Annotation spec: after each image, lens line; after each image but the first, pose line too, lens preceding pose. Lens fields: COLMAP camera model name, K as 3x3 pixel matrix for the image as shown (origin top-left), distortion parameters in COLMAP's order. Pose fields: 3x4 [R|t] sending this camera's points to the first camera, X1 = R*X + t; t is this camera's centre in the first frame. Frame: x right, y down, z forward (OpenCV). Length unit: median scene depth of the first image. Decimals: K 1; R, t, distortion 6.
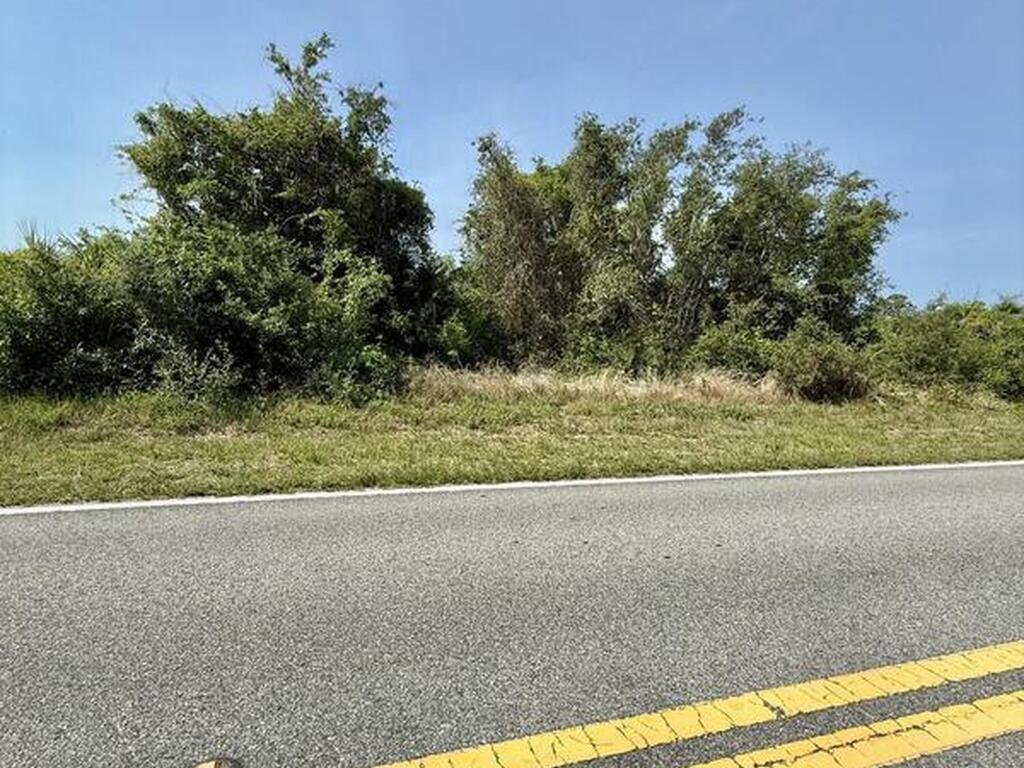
lens RADIAL K [[537.1, 0, 510.6], [0, 537.1, 375.1], [0, 0, 1]] dist [-0.004583, 0.001905]
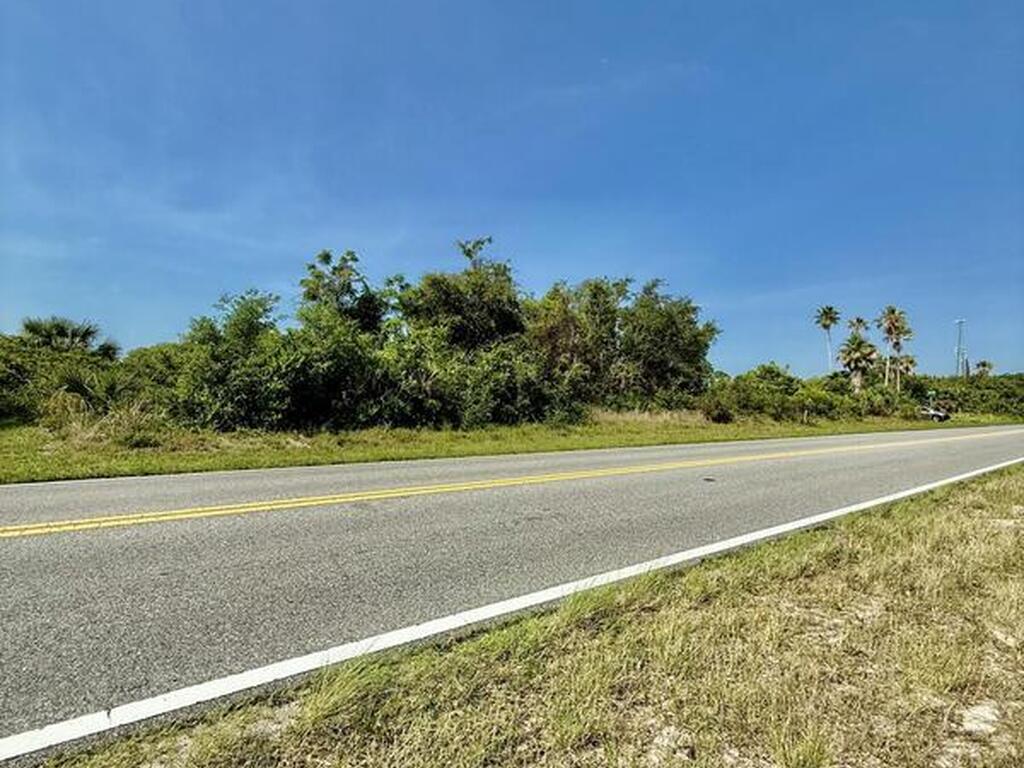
lens RADIAL K [[537.1, 0, 508.4], [0, 537.1, 374.0], [0, 0, 1]] dist [-0.004583, 0.001905]
pose [[0.931515, 0.001662, 0.363699, -0.945607], [0.033010, 0.995476, -0.089093, 0.013882], [-0.362202, 0.094997, 0.927246, -0.705709]]
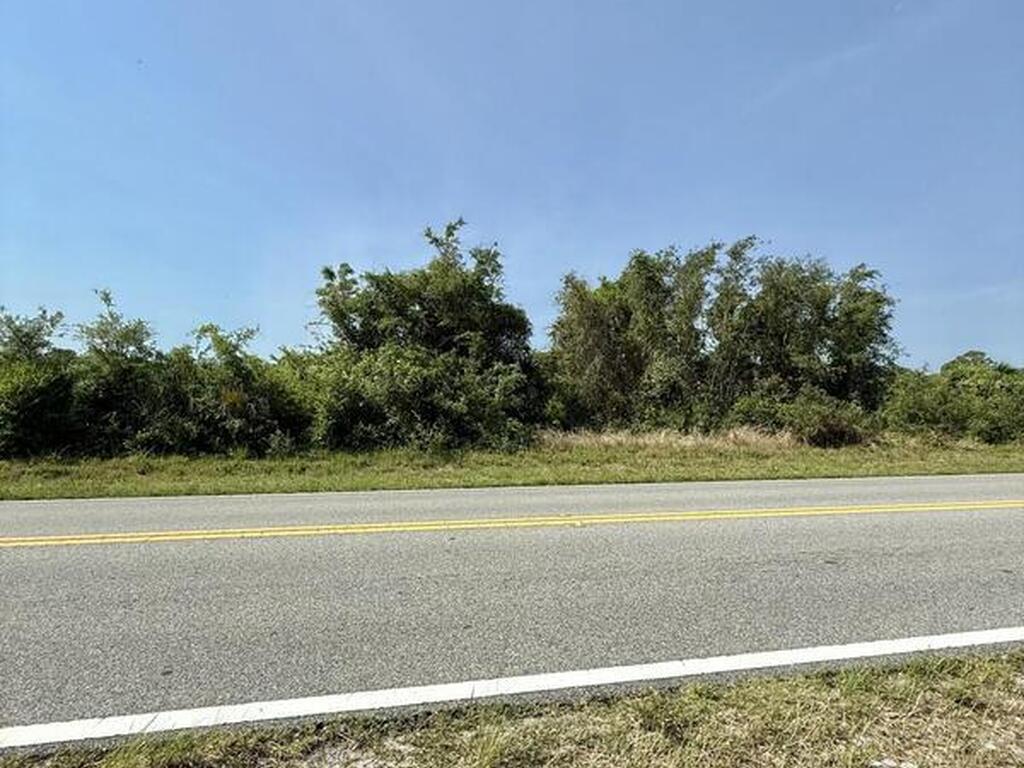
lens RADIAL K [[537.1, 0, 507.2], [0, 537.1, 373.5], [0, 0, 1]] dist [-0.004583, 0.001905]
pose [[0.992632, -0.048112, -0.111208, -0.063844], [0.031595, 0.988813, -0.145776, 0.033363], [0.116978, 0.141189, 0.983047, -0.423568]]
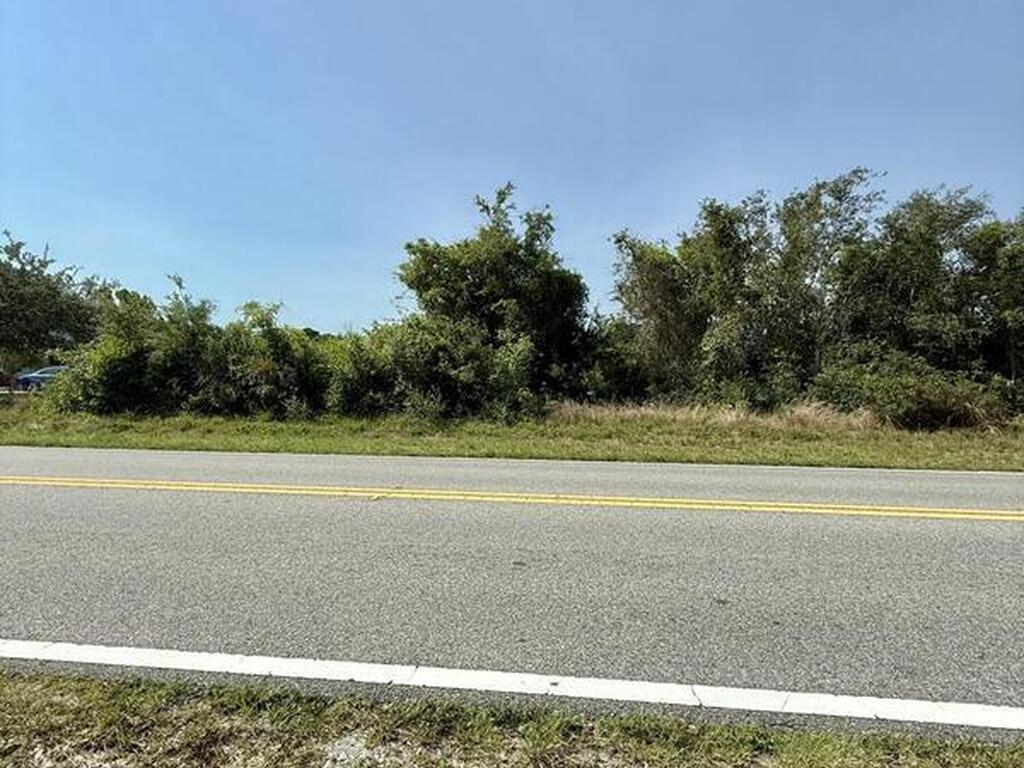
lens RADIAL K [[537.1, 0, 512.7], [0, 537.1, 373.2], [0, 0, 1]] dist [-0.004583, 0.001905]
pose [[0.913542, -0.038024, -0.404963, 0.239834], [-0.002103, 0.995166, -0.098185, 0.038642], [0.406739, 0.090547, 0.909046, -0.297699]]
